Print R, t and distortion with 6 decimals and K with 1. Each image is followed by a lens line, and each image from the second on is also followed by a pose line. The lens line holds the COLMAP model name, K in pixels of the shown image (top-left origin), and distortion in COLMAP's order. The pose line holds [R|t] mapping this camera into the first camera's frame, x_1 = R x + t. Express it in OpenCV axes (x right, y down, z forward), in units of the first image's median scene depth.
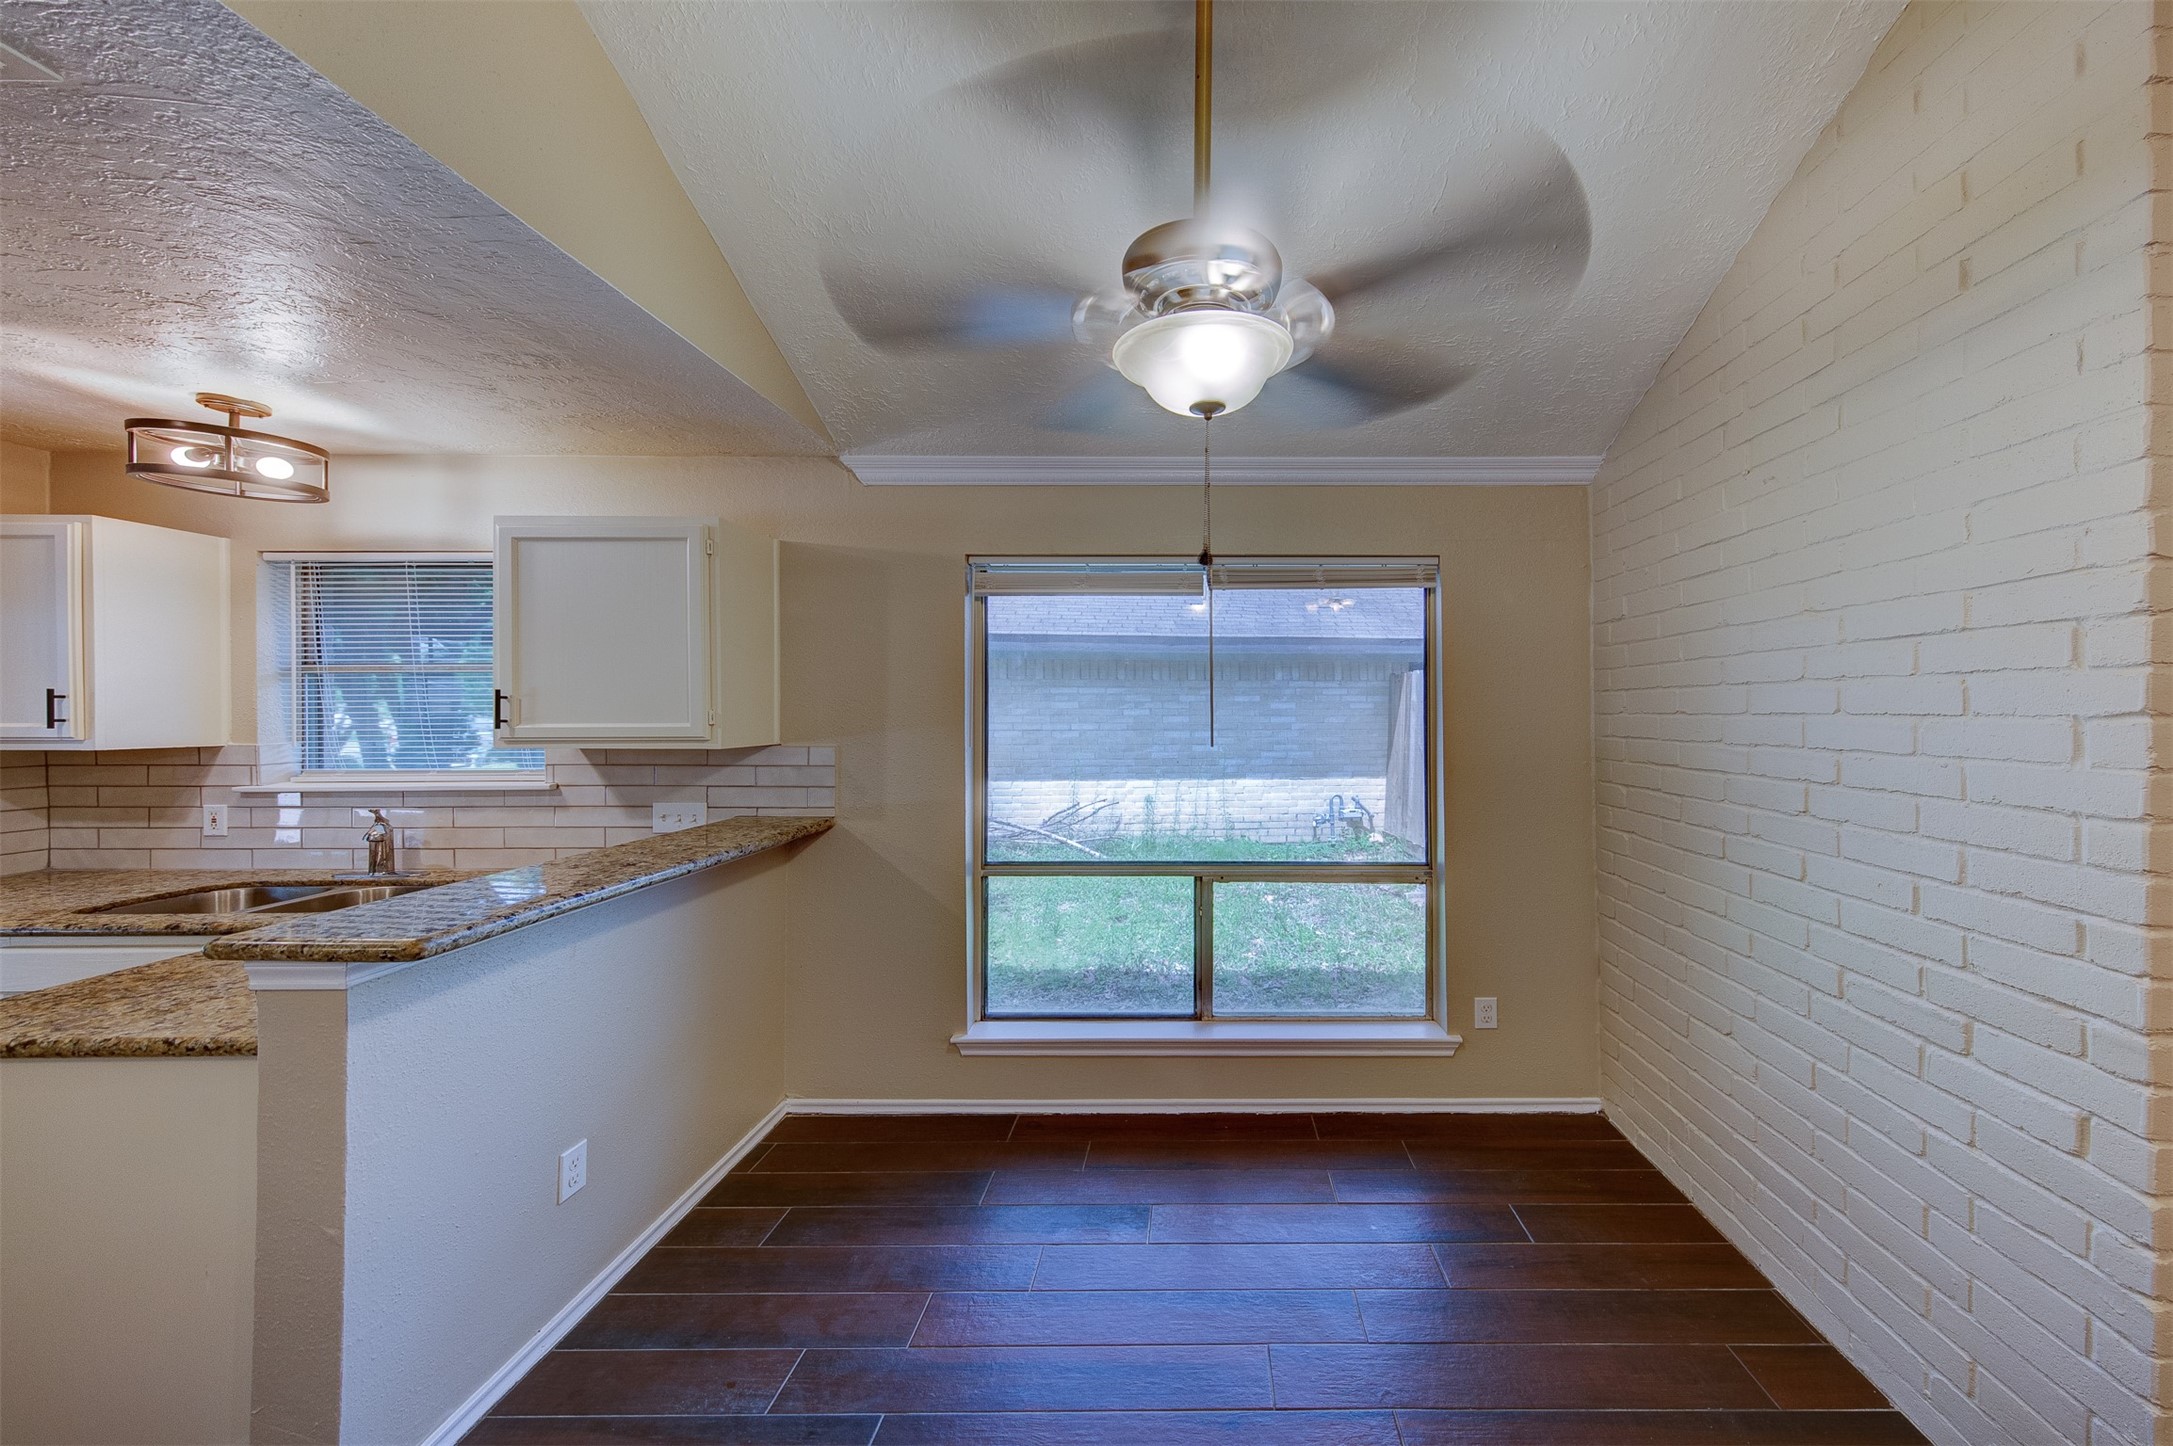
lens RADIAL K [[711.3, 0, 1089.9], [0, 711.3, 717.5], [0, 0, 1]] dist [0.005475, -0.000199]
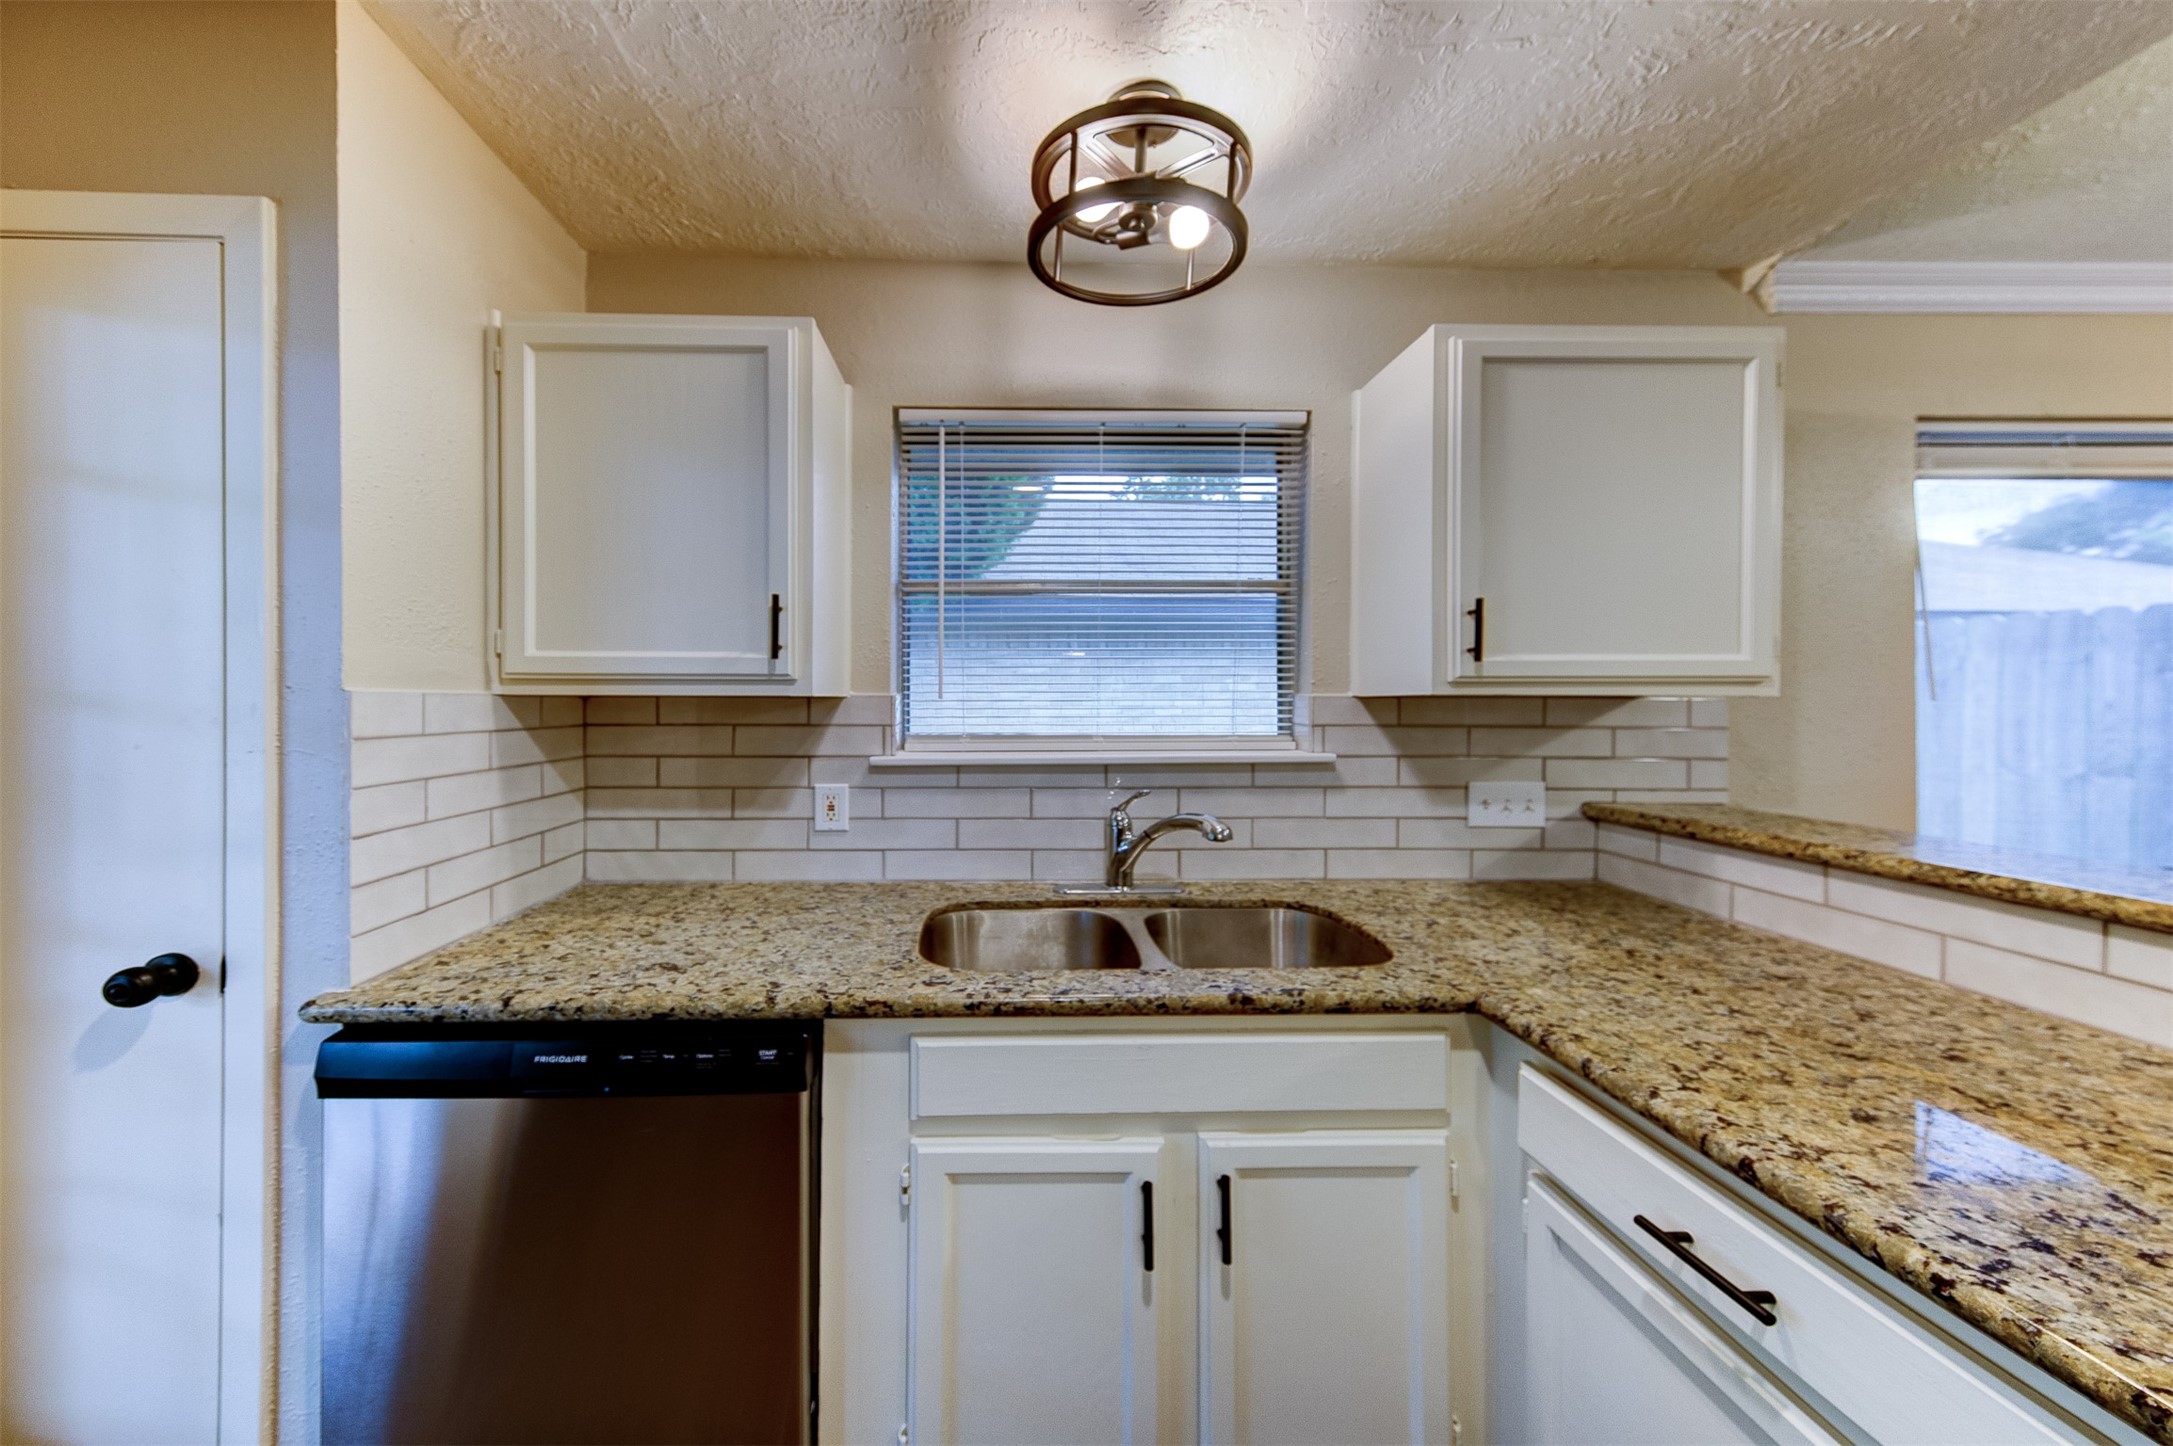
lens RADIAL K [[711.3, 0, 908.0], [0, 711.3, 703.1], [0, 0, 1]] dist [0.005475, -0.000199]
pose [[0.999879, 0.000620, 0.015529, -1.157550], [-0.000584, 0.999997, -0.002311, 0.047055], [-0.015531, 0.002302, 0.999877, 0.333436]]
